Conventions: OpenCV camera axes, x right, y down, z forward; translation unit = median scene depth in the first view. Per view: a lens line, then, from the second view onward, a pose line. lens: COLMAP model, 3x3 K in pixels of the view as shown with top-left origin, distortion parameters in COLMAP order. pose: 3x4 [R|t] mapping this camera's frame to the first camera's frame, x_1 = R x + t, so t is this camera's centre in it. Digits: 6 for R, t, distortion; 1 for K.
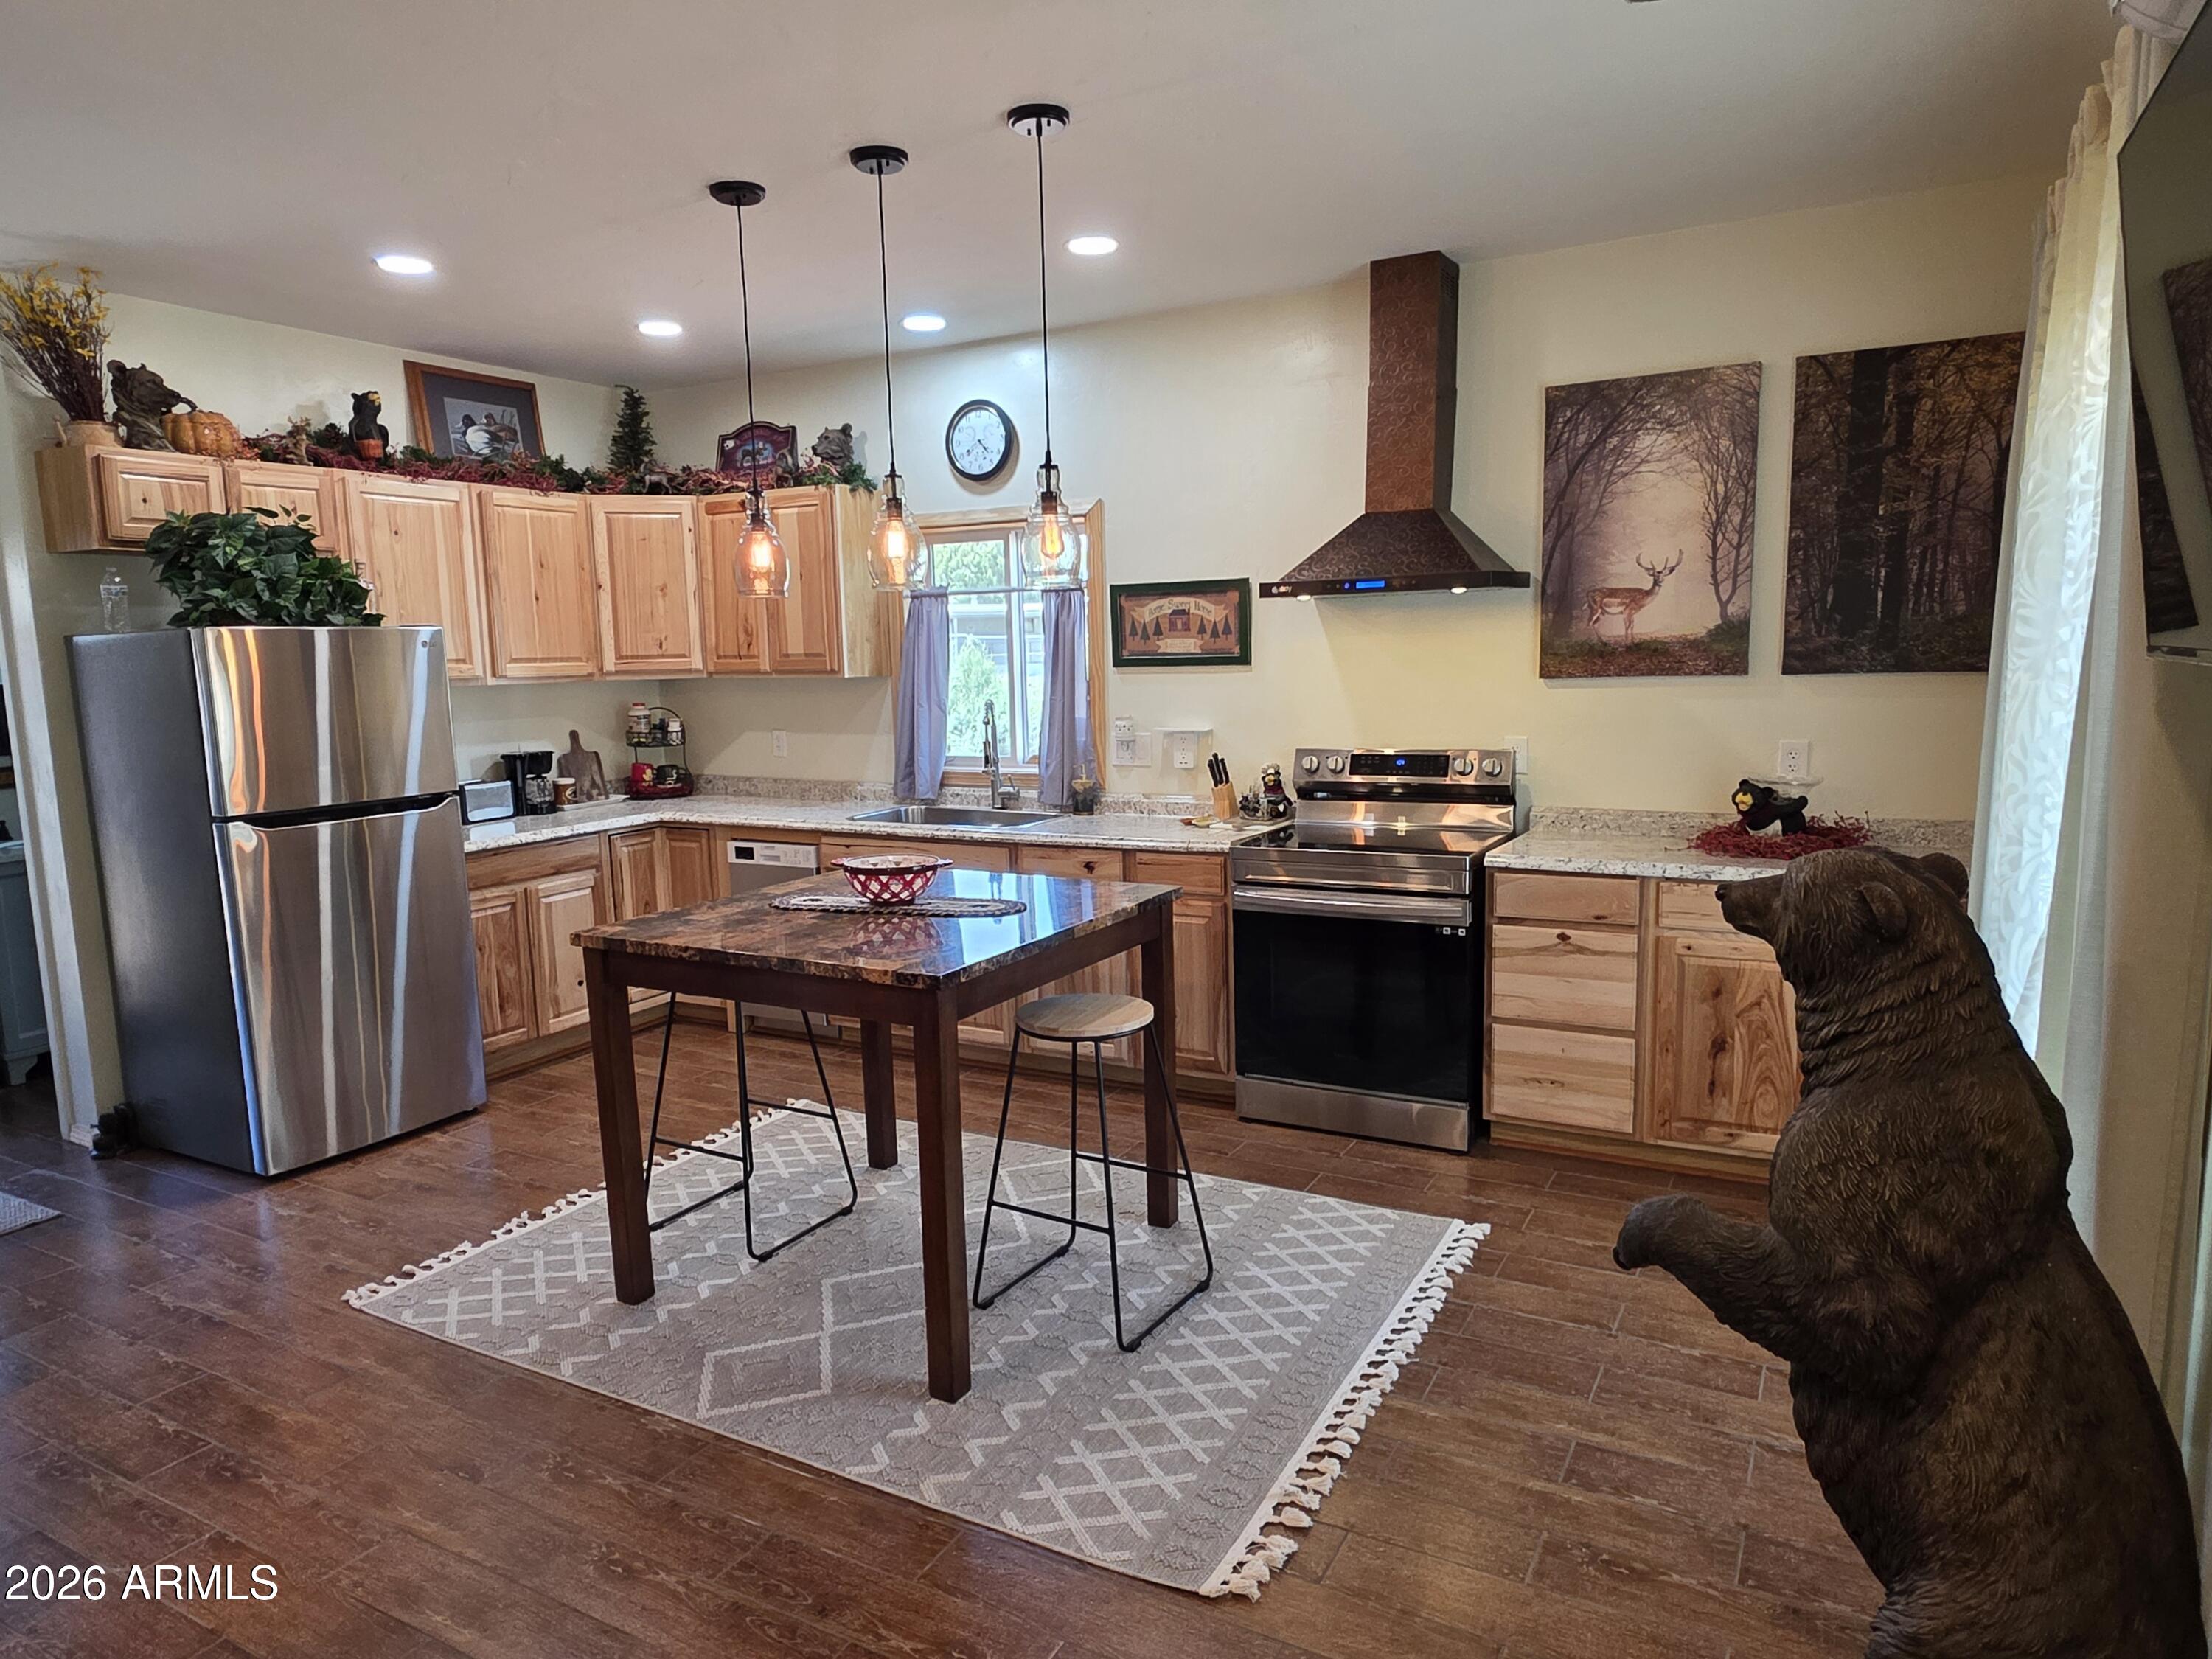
lens RADIAL K [[1369.2, 0, 1103.4], [0, 1369.2, 845.4], [0, 0, 1]] dist [0.006972, -0.002478]
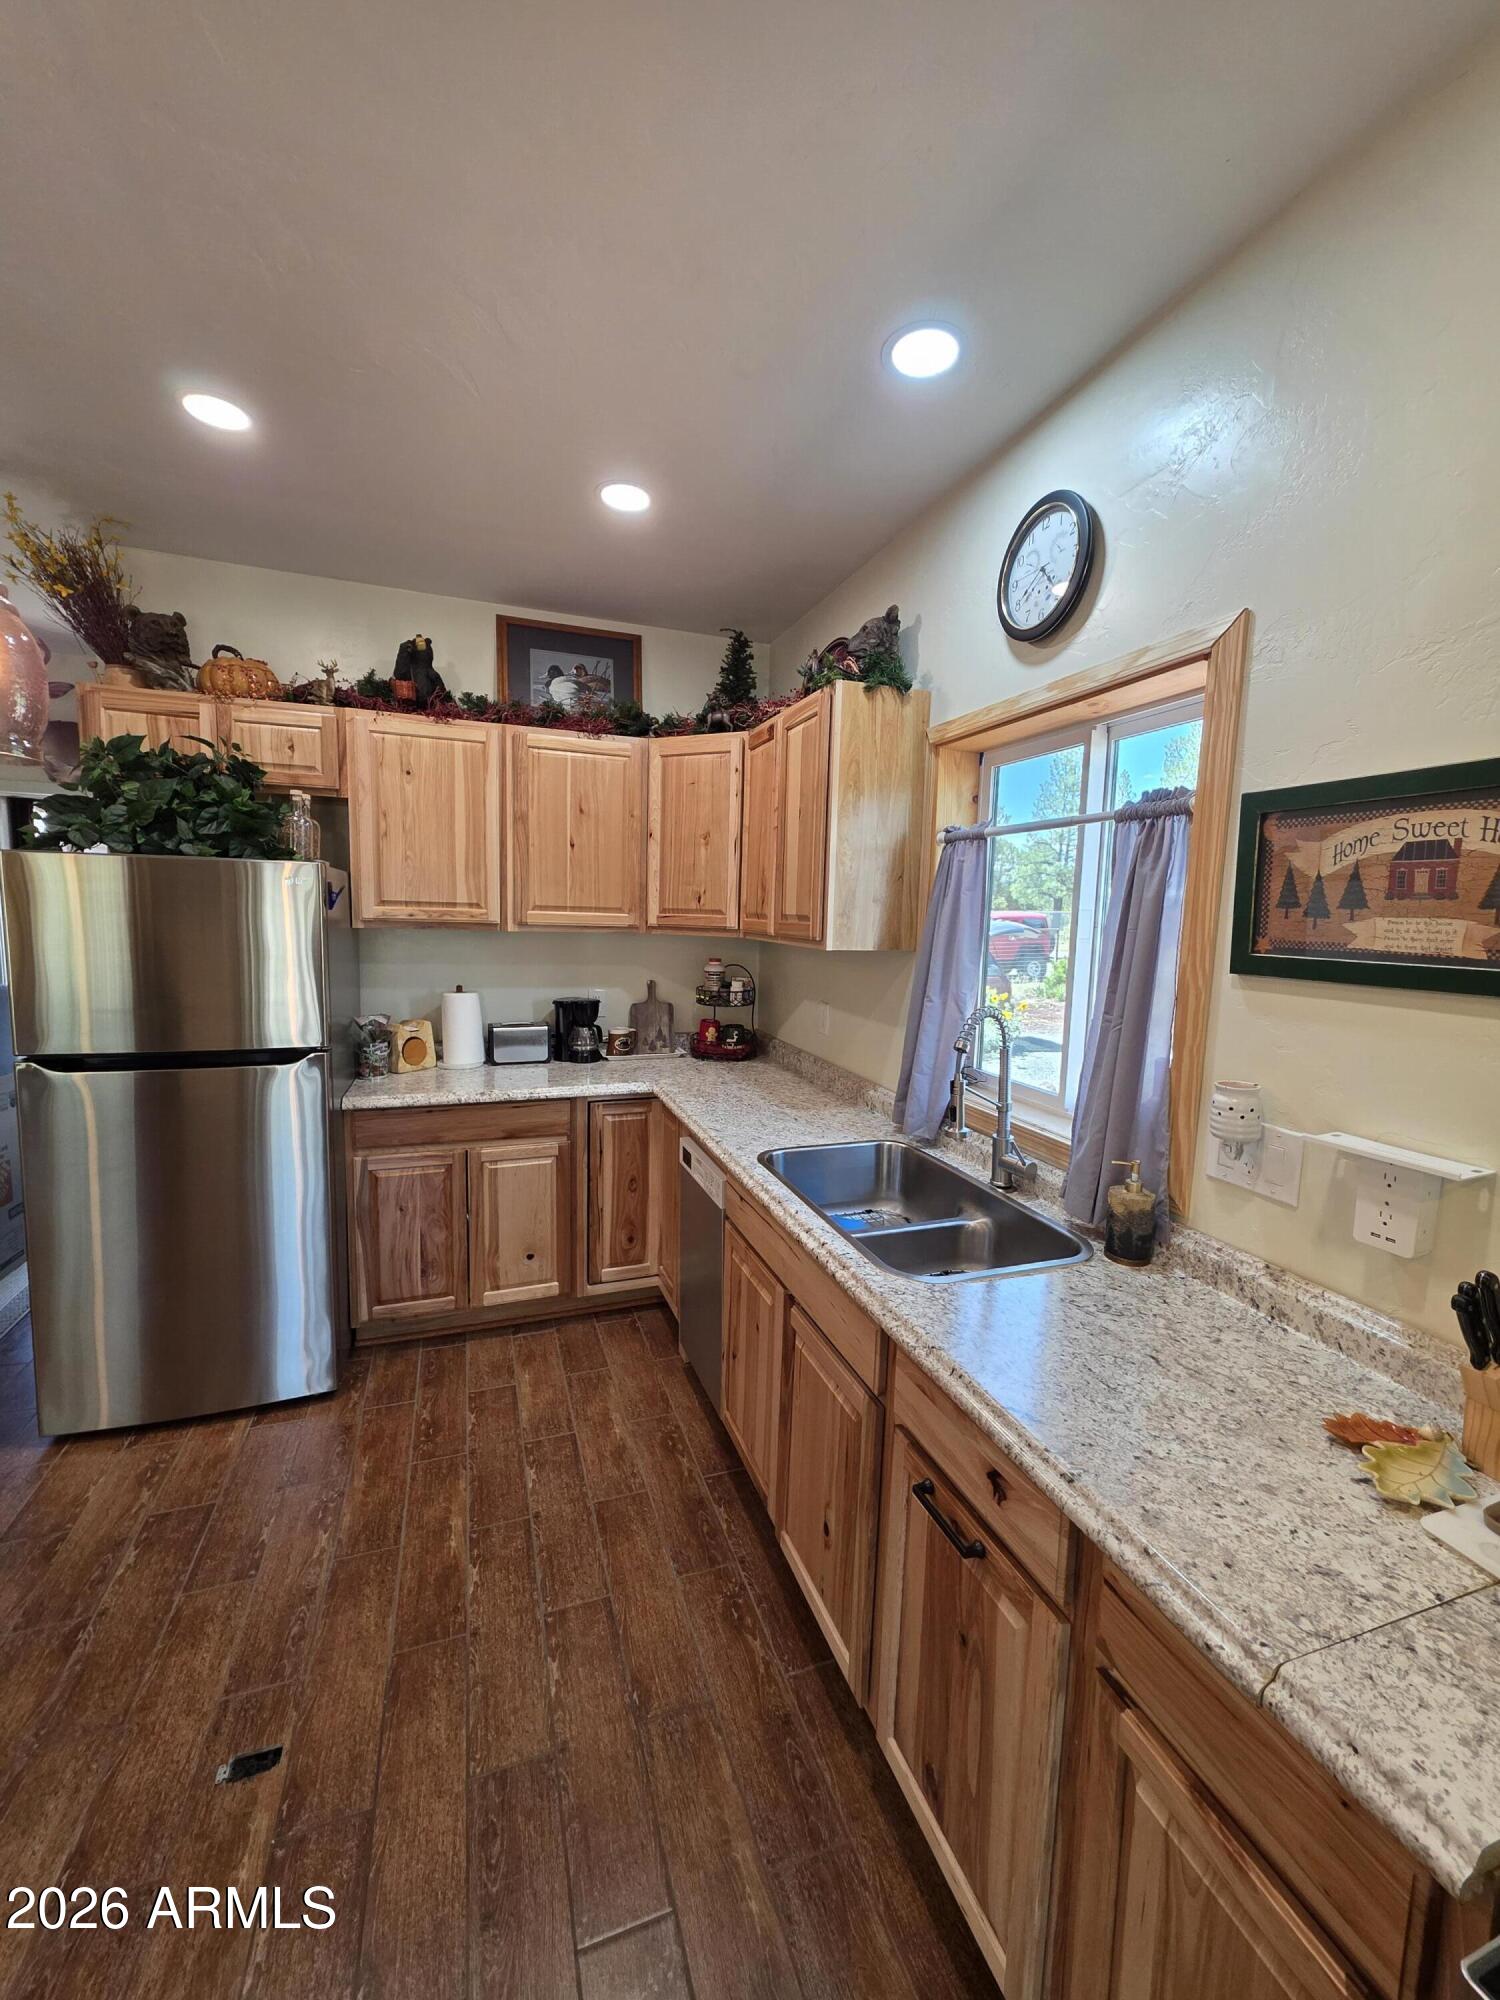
lens RADIAL K [[795.4, 0, 756.1], [0, 795.4, 1001.0], [0, 0, 1]] dist [0.005550, -0.000053]
pose [[0.753474, 0.117557, -0.646883, 0.070891], [-0.139105, 0.990116, 0.017906, -0.118915], [0.642594, 0.076493, 0.762379, 0.795143]]
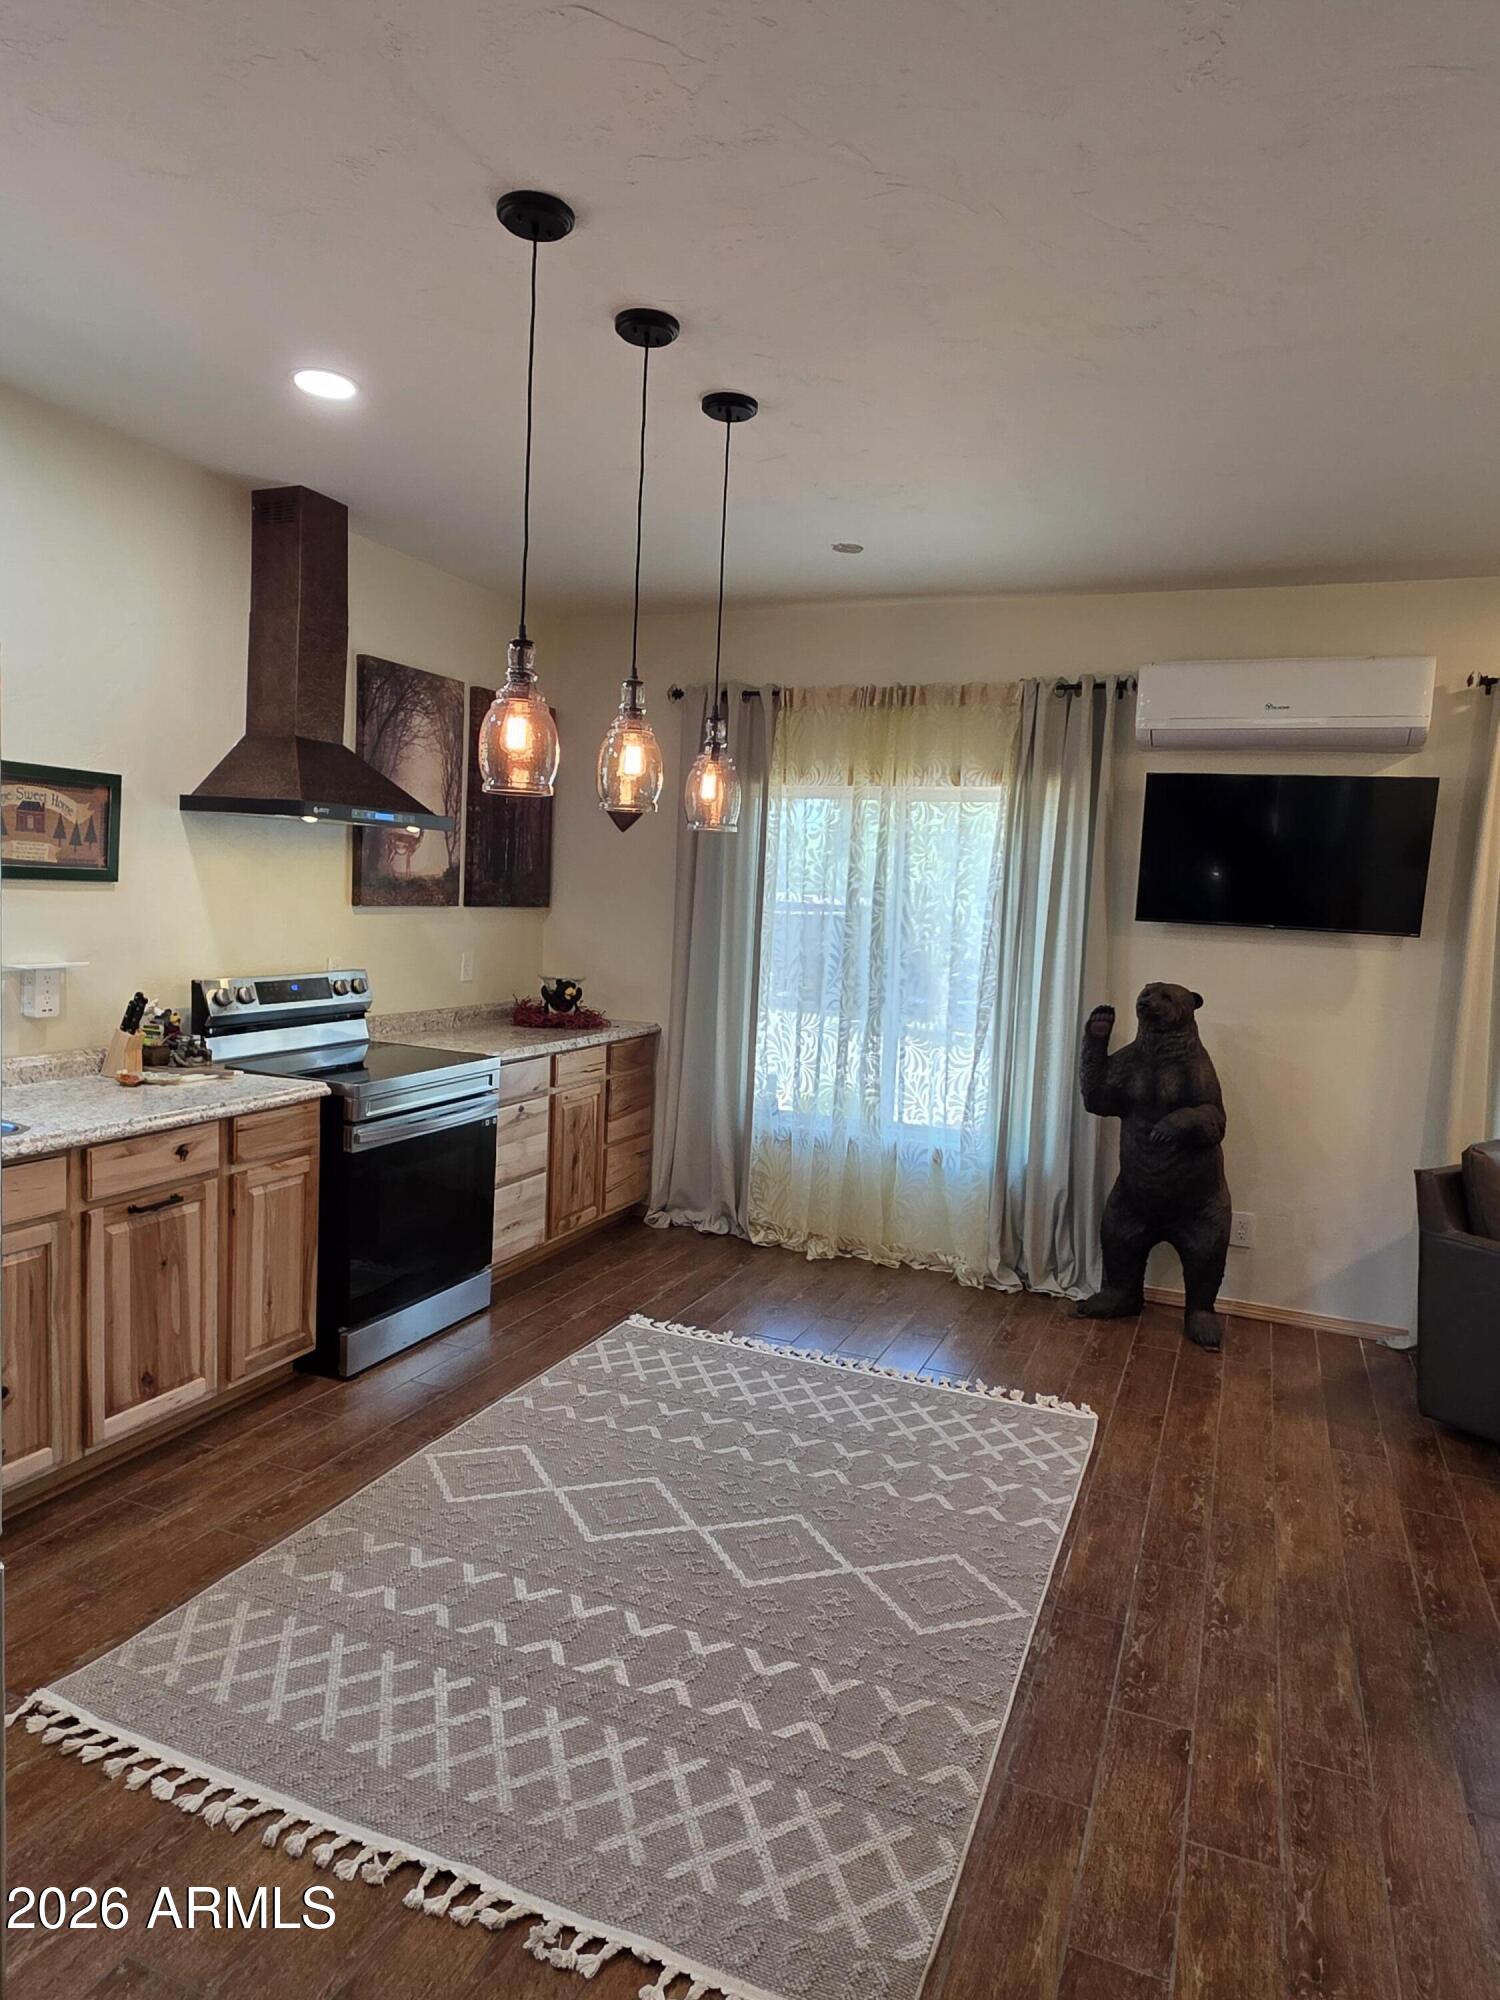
lens RADIAL K [[1238.0, 0, 755.9], [0, 1238.0, 1008.5], [0, 0, 1]] dist [0.006972, -0.002478]
pose [[-0.121530, -0.075336, 0.989725, -0.731212], [0.092806, 0.991885, 0.086896, -0.094287], [-0.988240, 0.102413, -0.113552, 0.783388]]
